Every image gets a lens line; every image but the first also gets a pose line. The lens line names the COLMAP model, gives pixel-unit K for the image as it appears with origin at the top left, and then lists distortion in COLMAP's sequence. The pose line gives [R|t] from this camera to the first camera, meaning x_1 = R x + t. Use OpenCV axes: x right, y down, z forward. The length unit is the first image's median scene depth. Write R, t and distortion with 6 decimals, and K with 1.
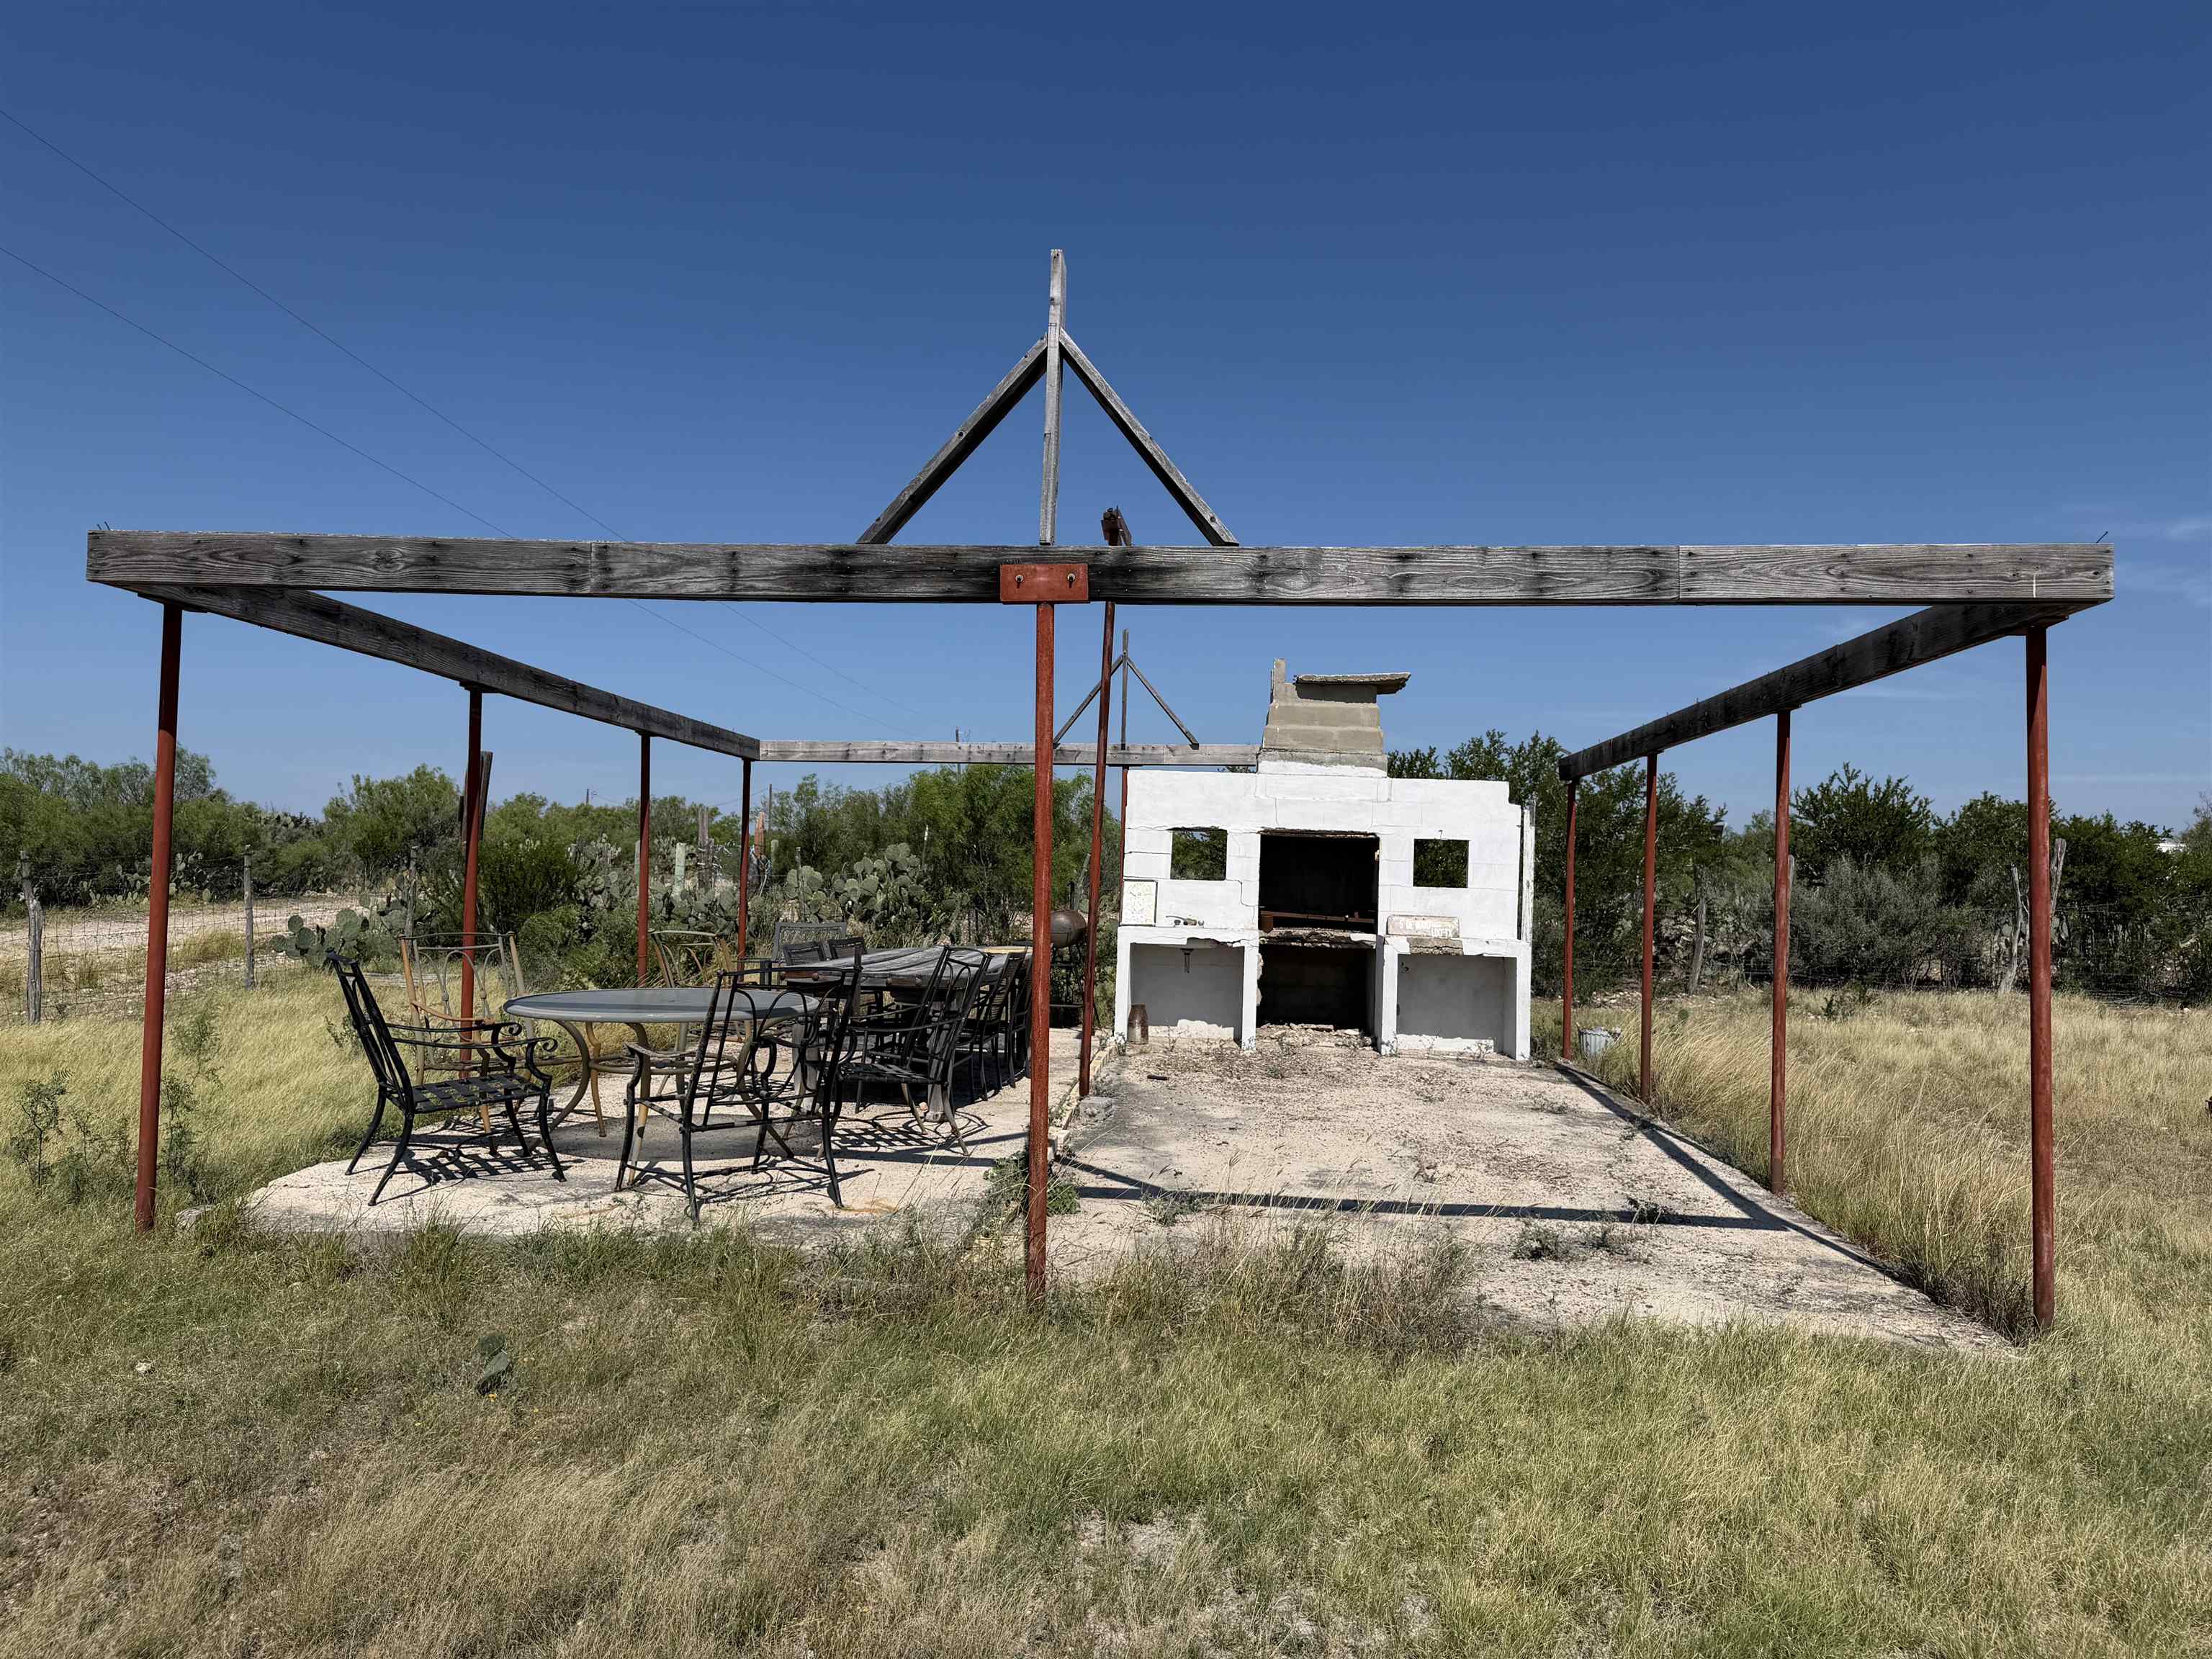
lens RADIAL K [[1538.9, 0, 1102.3], [0, 1538.9, 836.2], [0, 0, 1]] dist [0.056661, -0.000001]
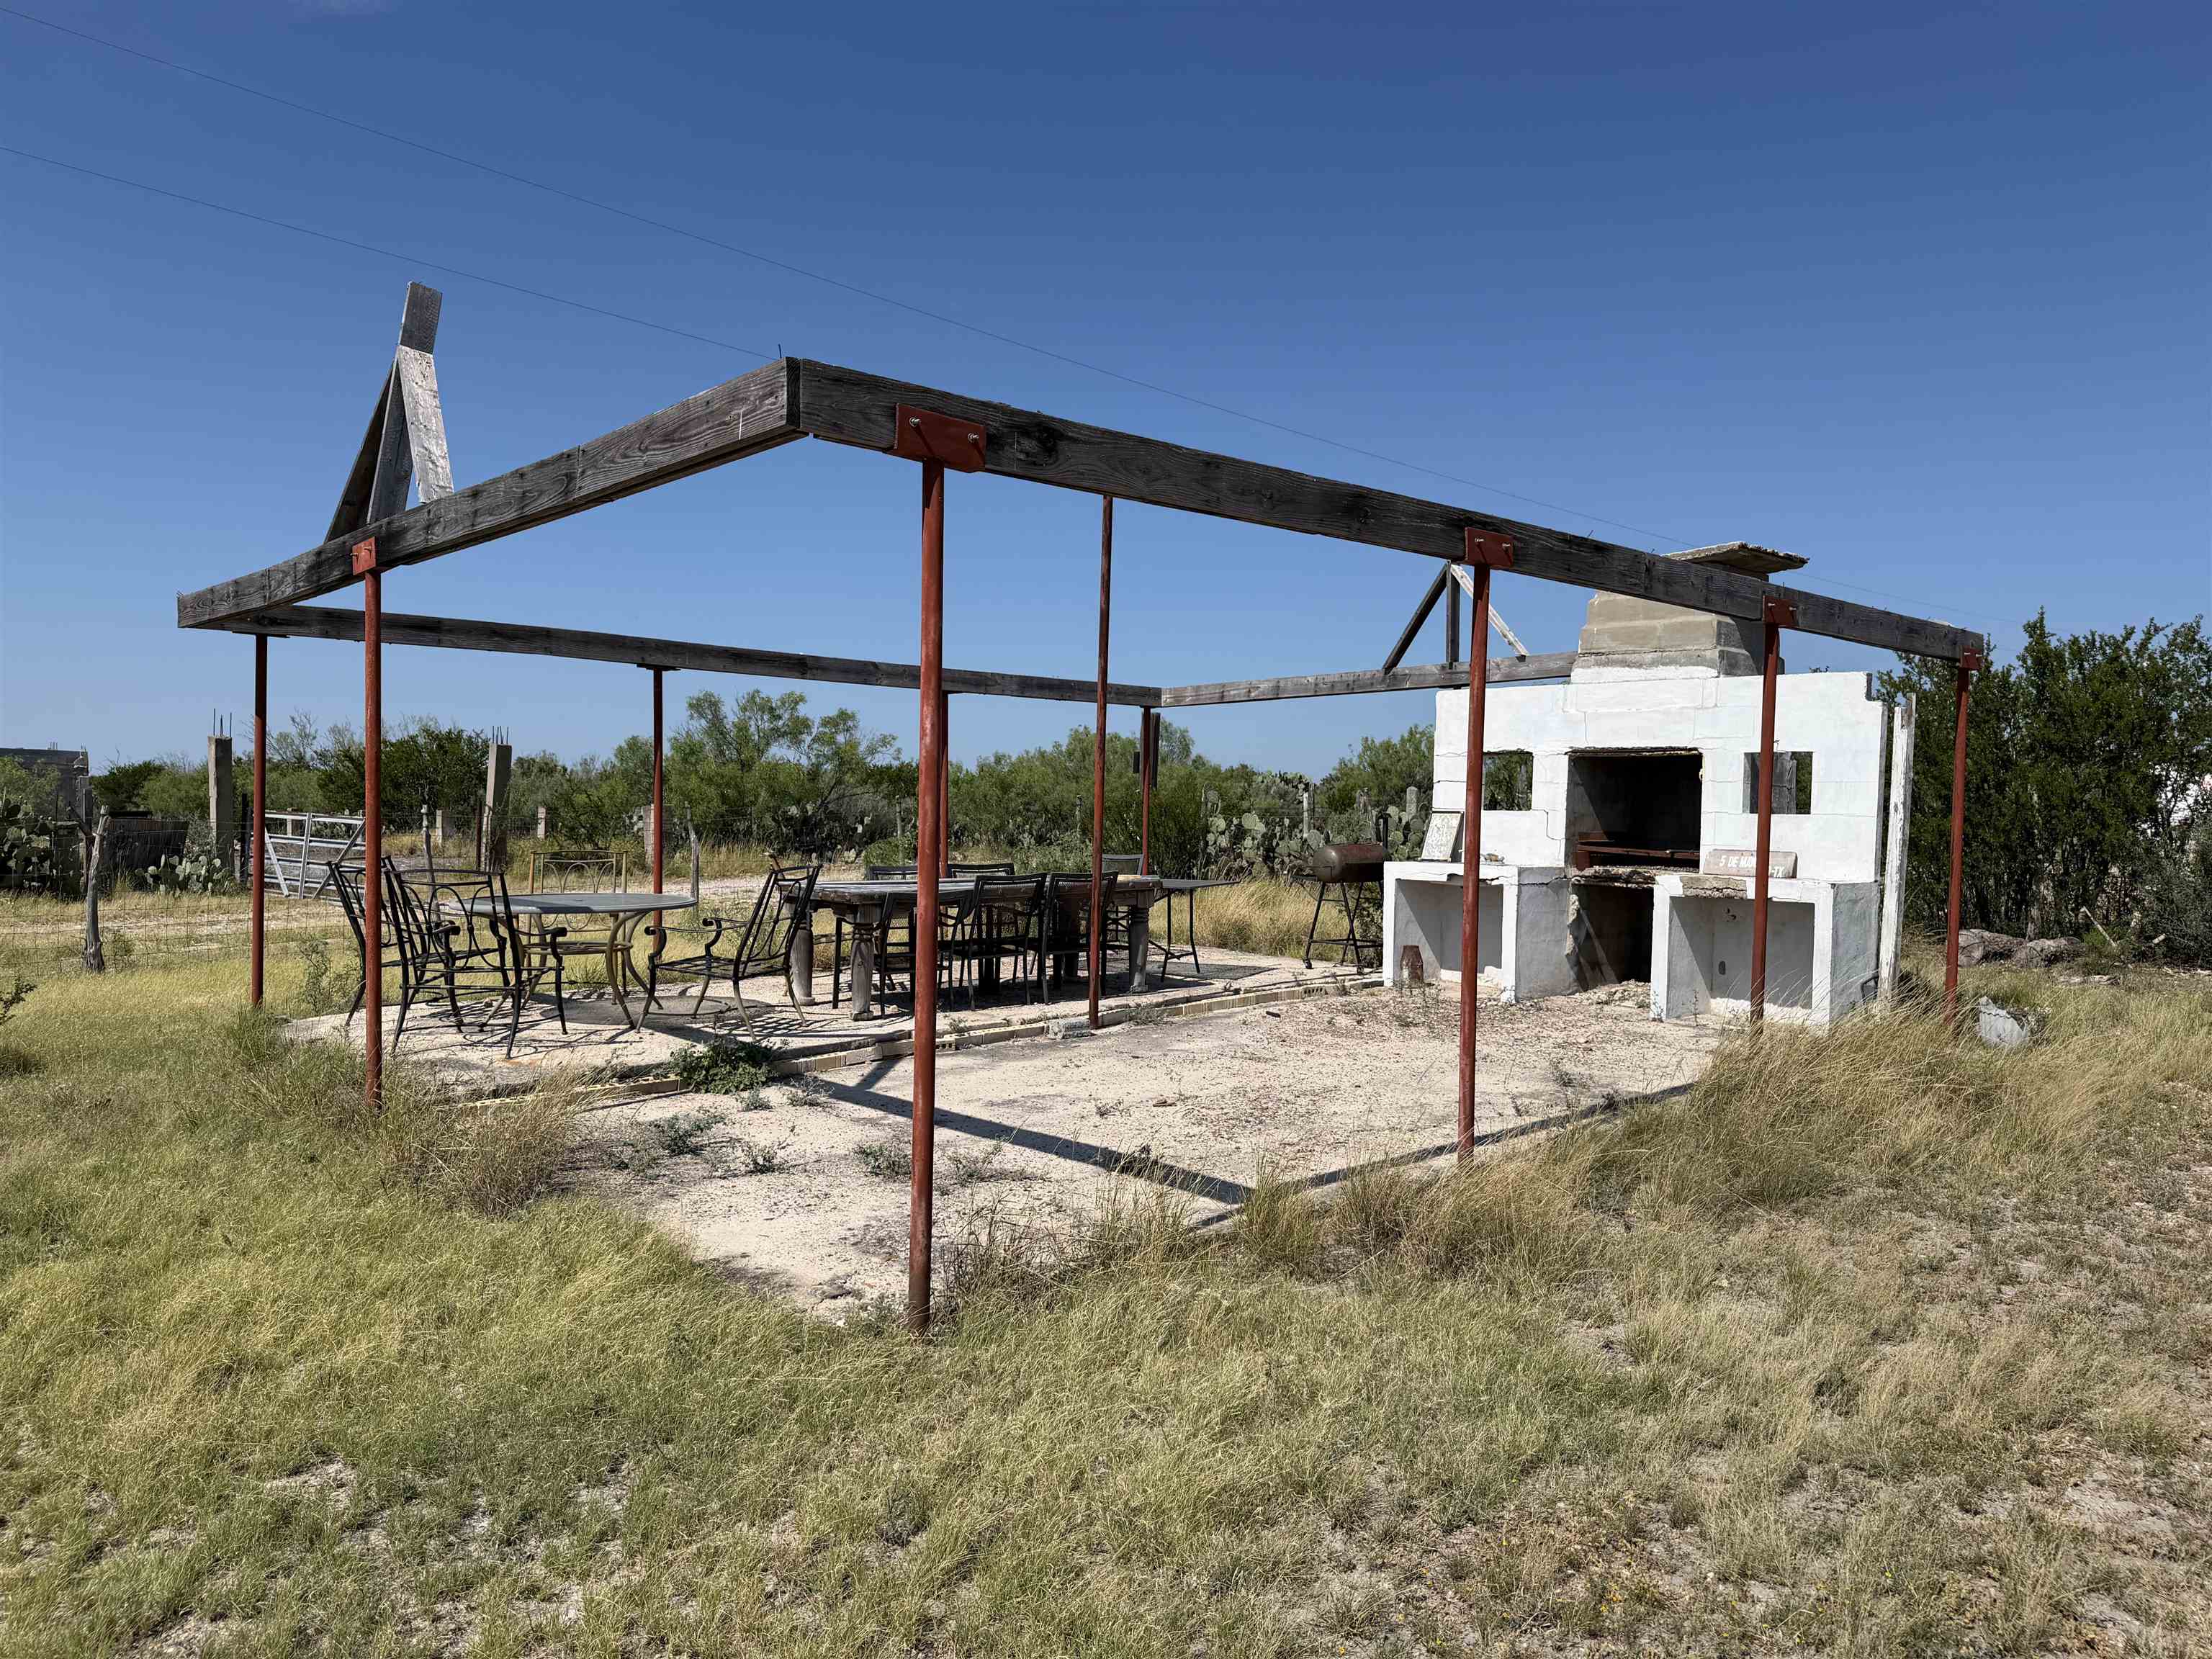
lens RADIAL K [[1538.9, 0, 1102.3], [0, 1538.9, 836.2], [0, 0, 1]] dist [0.056661, -0.000001]
pose [[0.729658, -0.005686, -0.683789, 0.501746], [0.025798, 0.999482, 0.019217, 0.020546], [0.683326, -0.031662, 0.729427, 0.195001]]
